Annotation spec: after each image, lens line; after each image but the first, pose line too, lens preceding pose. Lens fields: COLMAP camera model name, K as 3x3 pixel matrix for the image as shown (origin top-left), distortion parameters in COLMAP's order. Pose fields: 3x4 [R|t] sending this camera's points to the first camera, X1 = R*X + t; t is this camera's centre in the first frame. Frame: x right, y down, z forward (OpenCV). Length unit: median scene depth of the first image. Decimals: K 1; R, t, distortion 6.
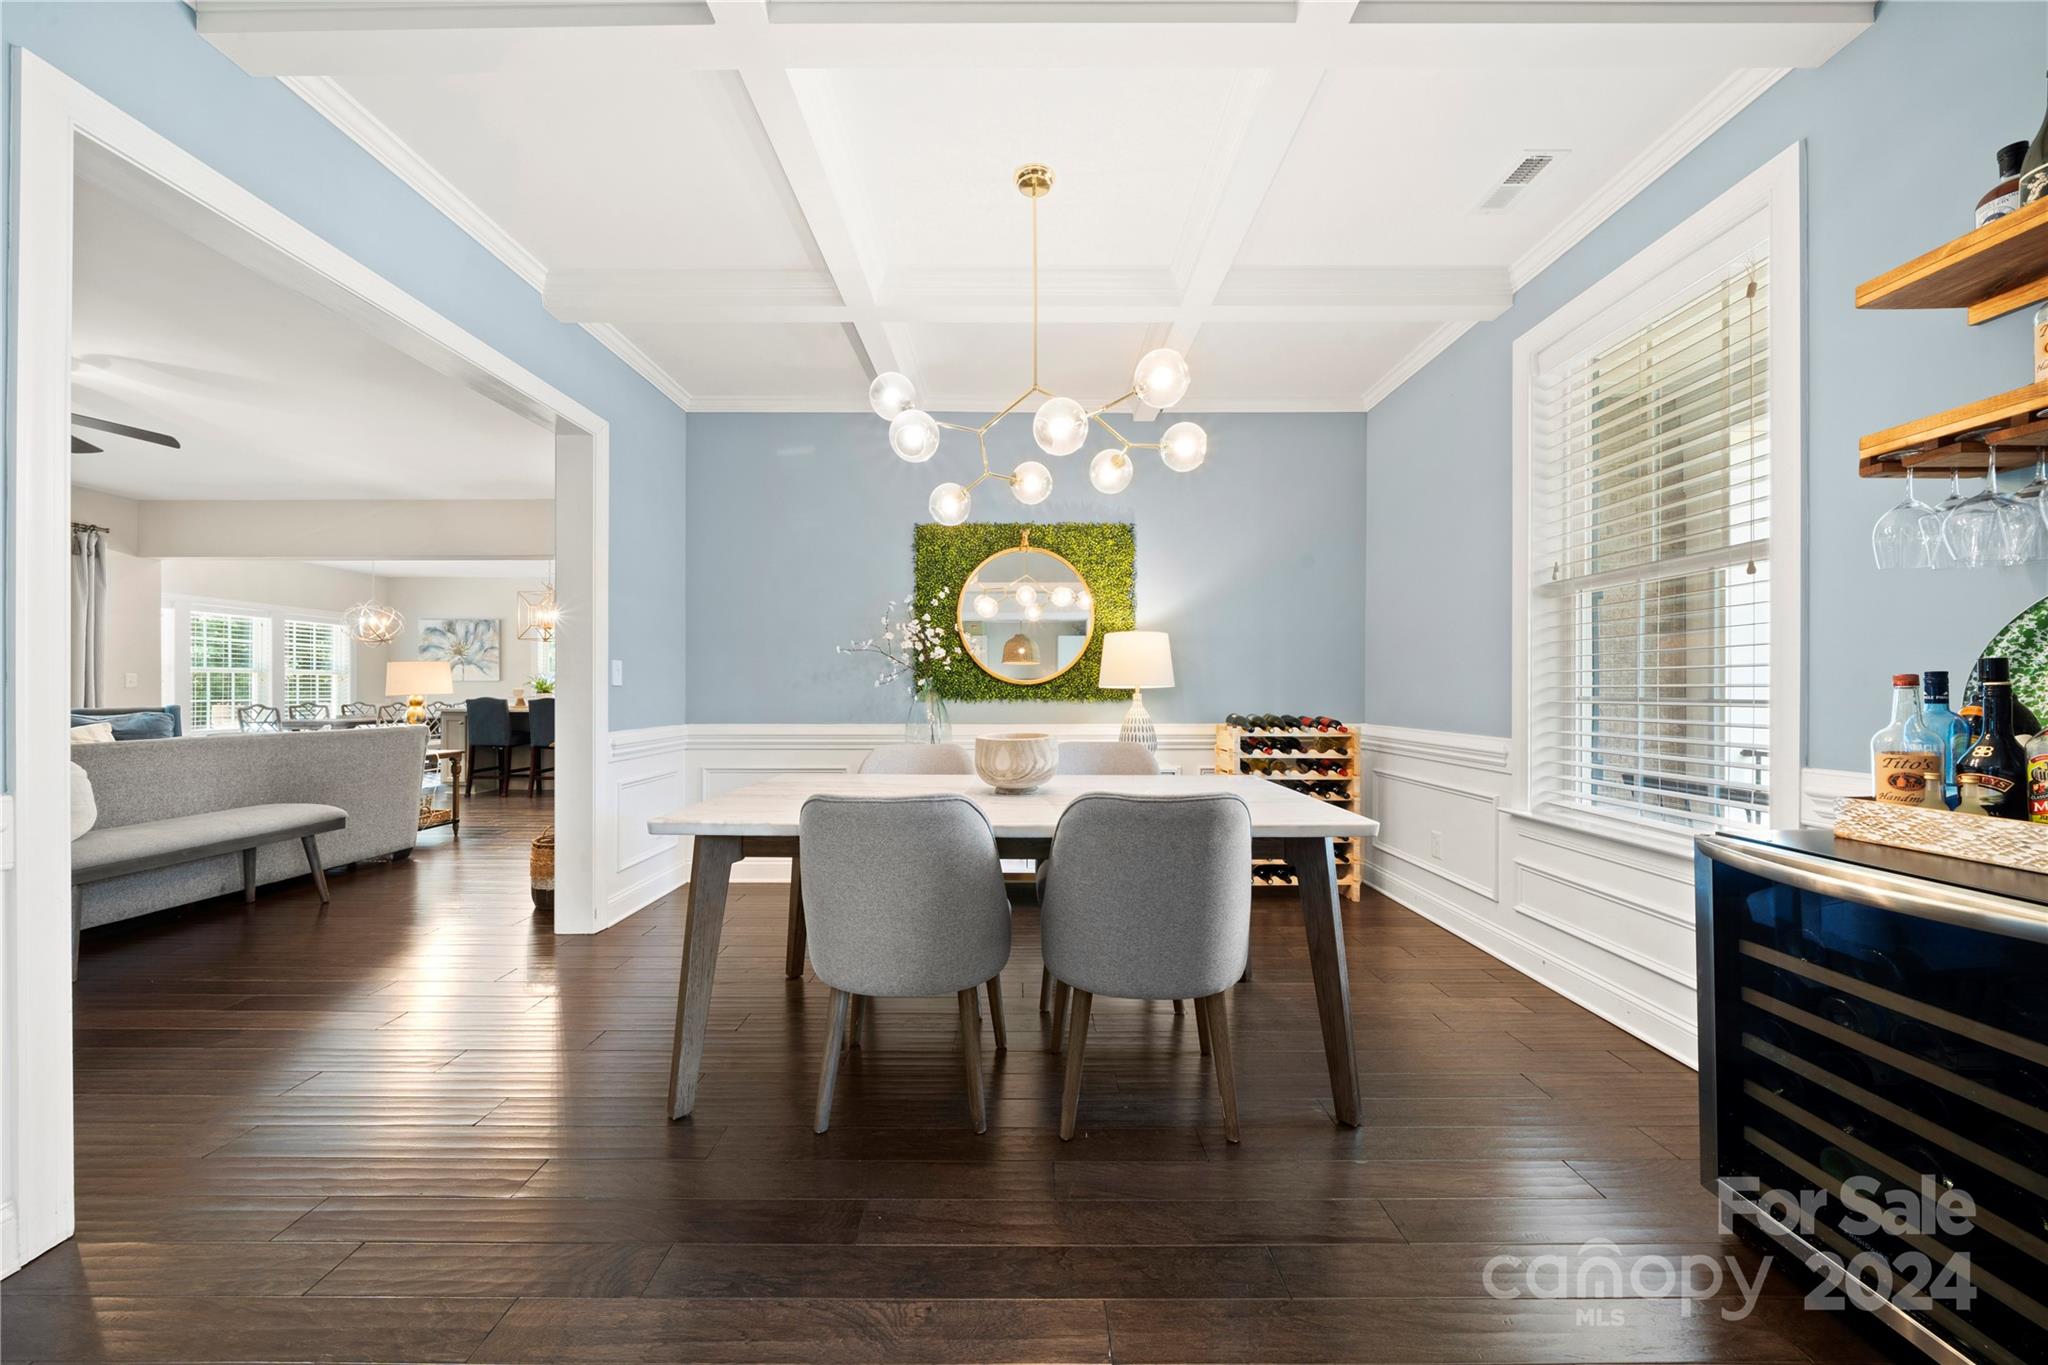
lens RADIAL K [[718.0, 0, 1025.2], [0, 718.0, 689.8], [0, 0, 1]] dist [0.000004, -0.002381]
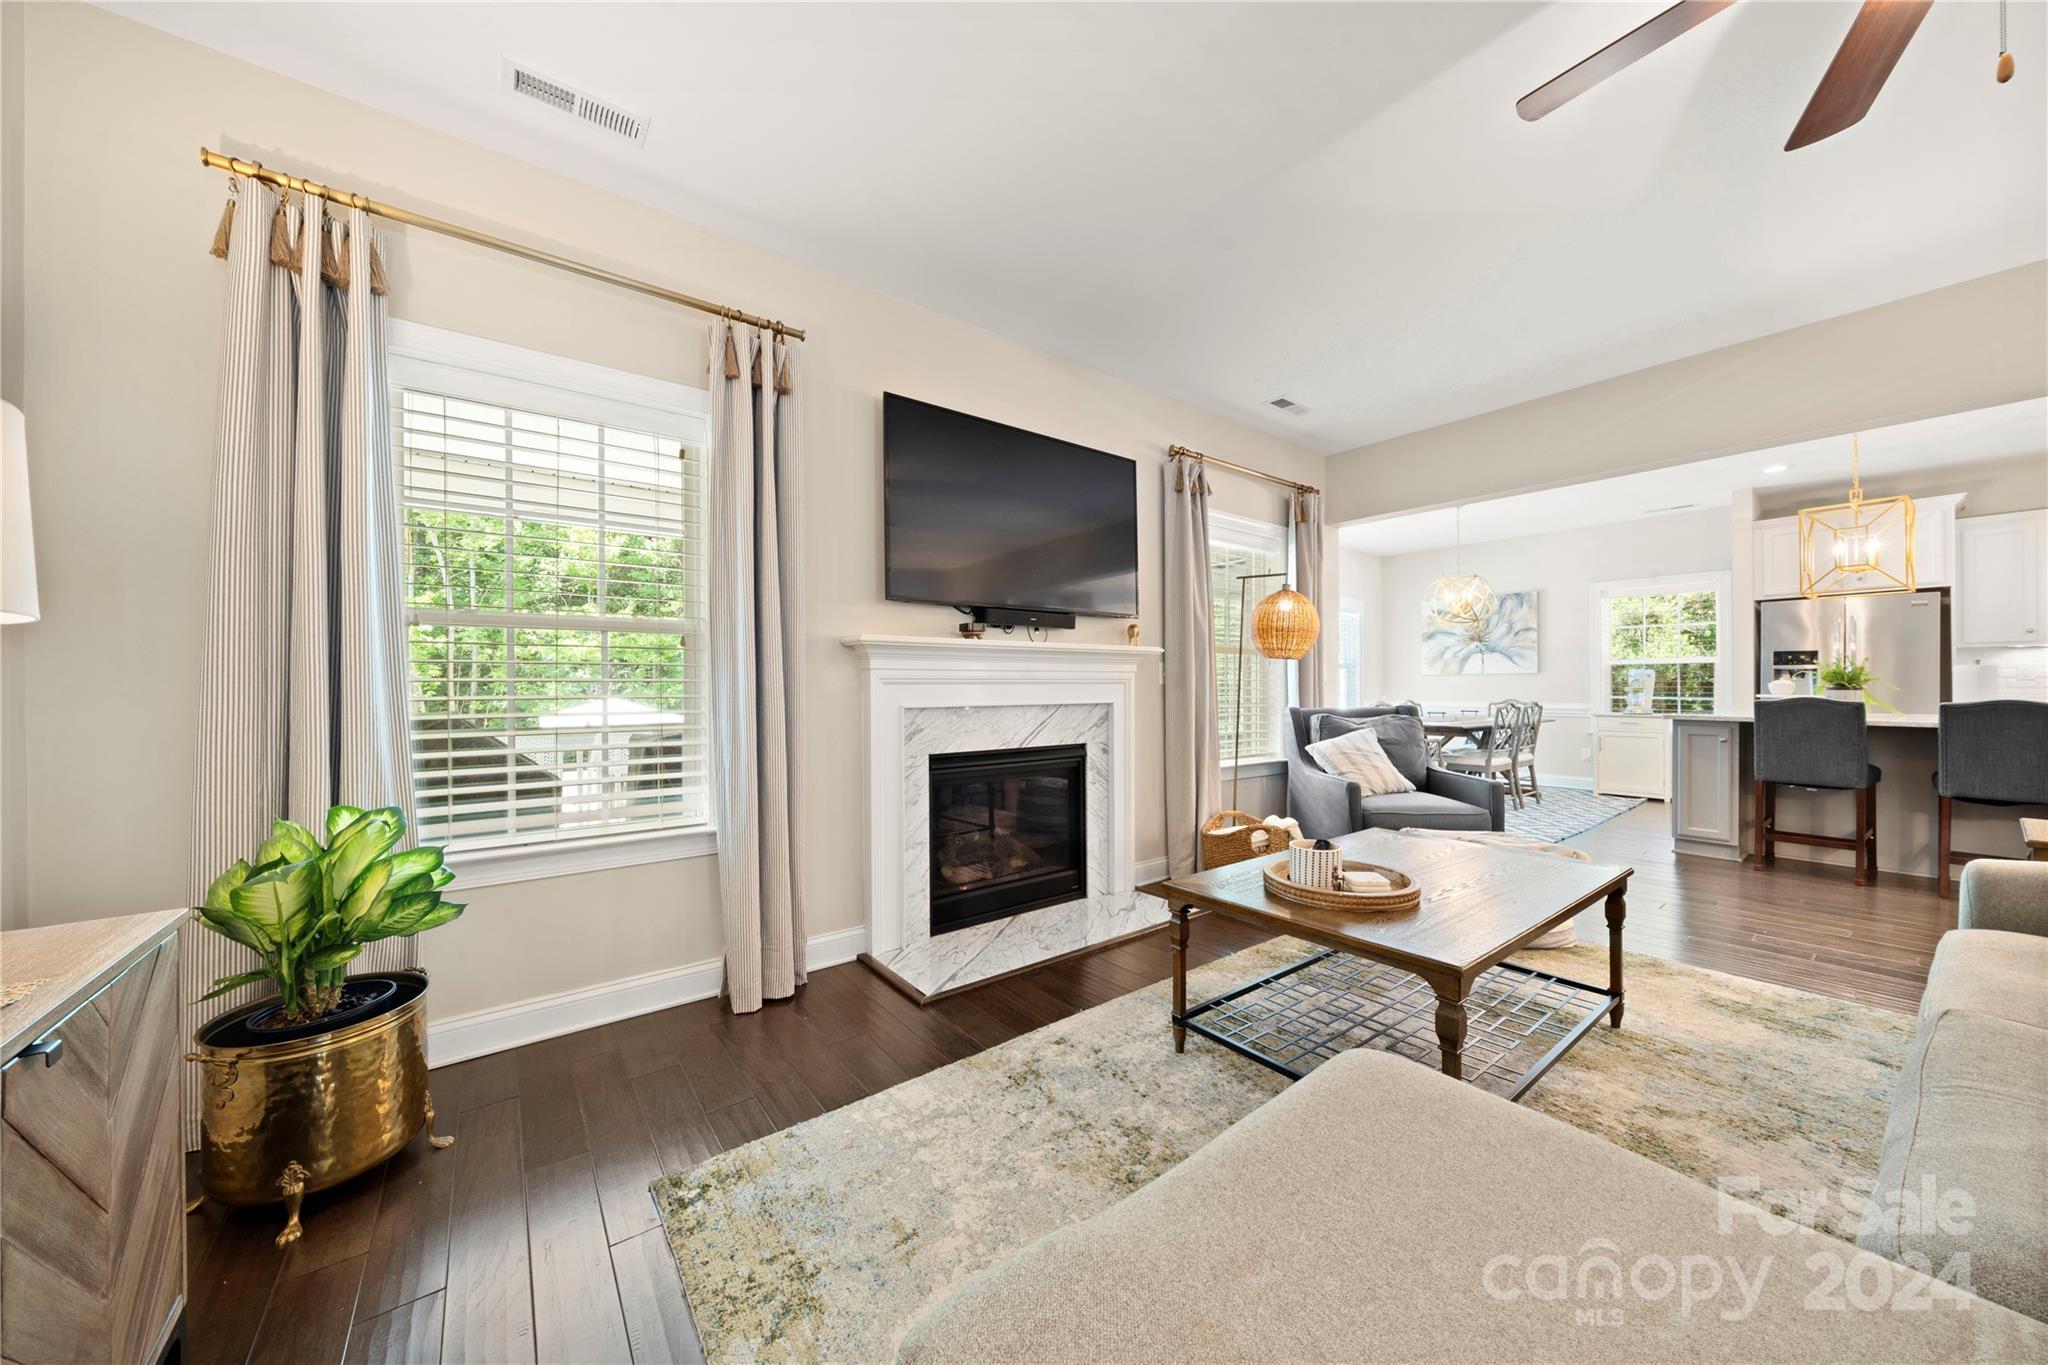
lens RADIAL K [[712.9, 0, 1022.9], [0, 712.9, 686.4], [0, 0, 1]] dist [-0.000113, -0.000007]
pose [[0.615118, -0.002981, -0.788429, -1.263489], [0.002517, 0.999995, -0.001818, 0.002013], [0.788431, -0.000866, 0.615123, 0.346574]]
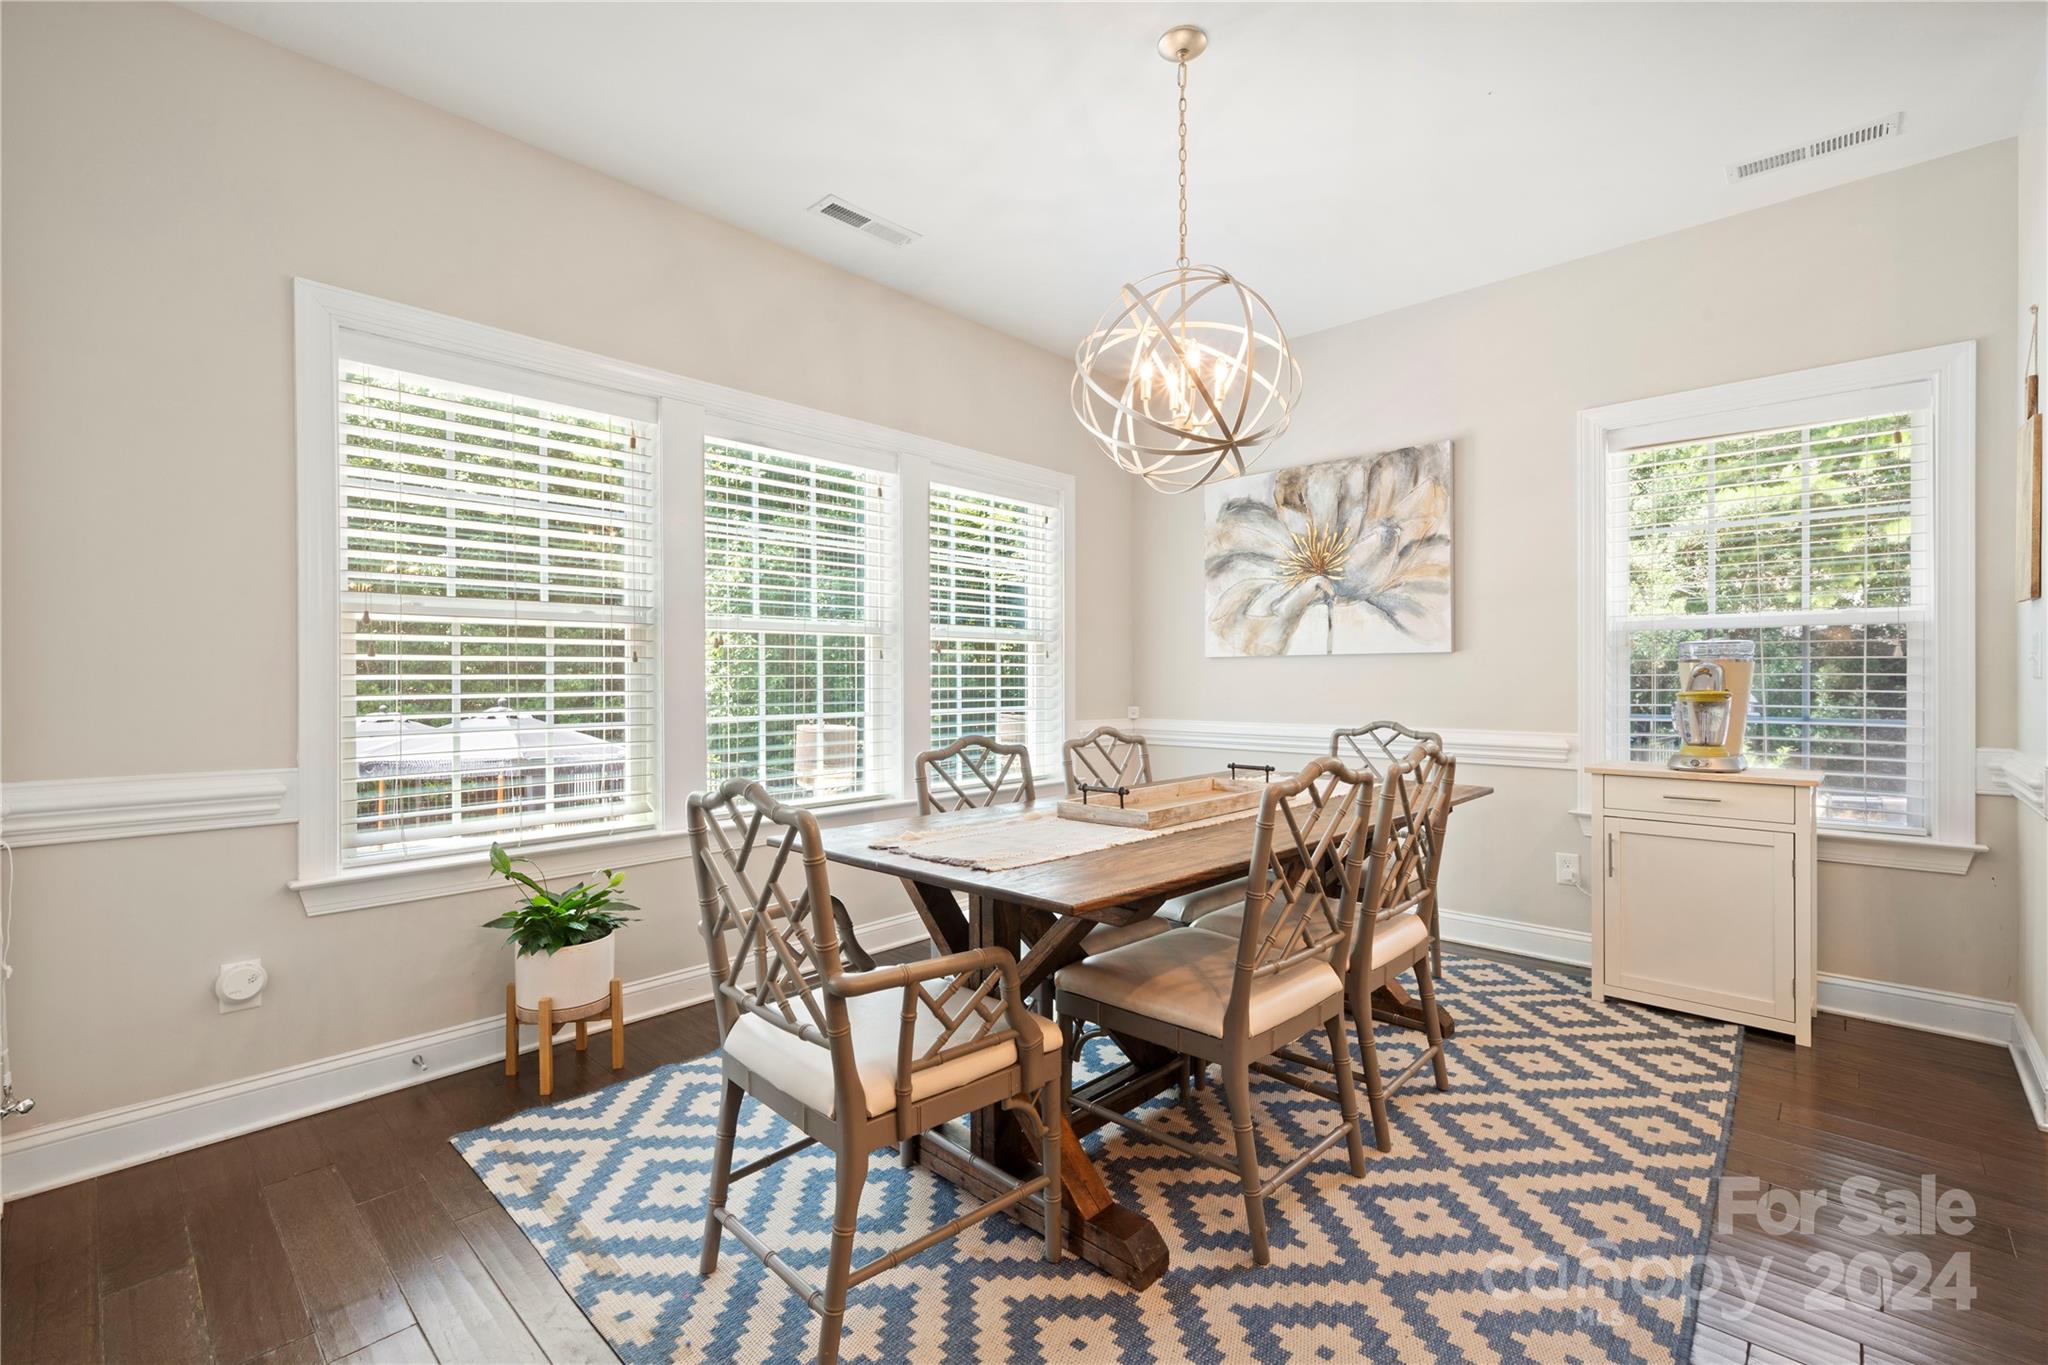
lens RADIAL K [[895.5, 0, 1025.5], [0, 895.5, 680.5], [0, 0, 1]] dist [0.009751, 0.000022]
pose [[0.734994, 0.000481, -0.678073, -1.616370], [0.001305, 0.999997, 0.002124, -0.006762], [0.678072, -0.002446, 0.734991, 1.632074]]
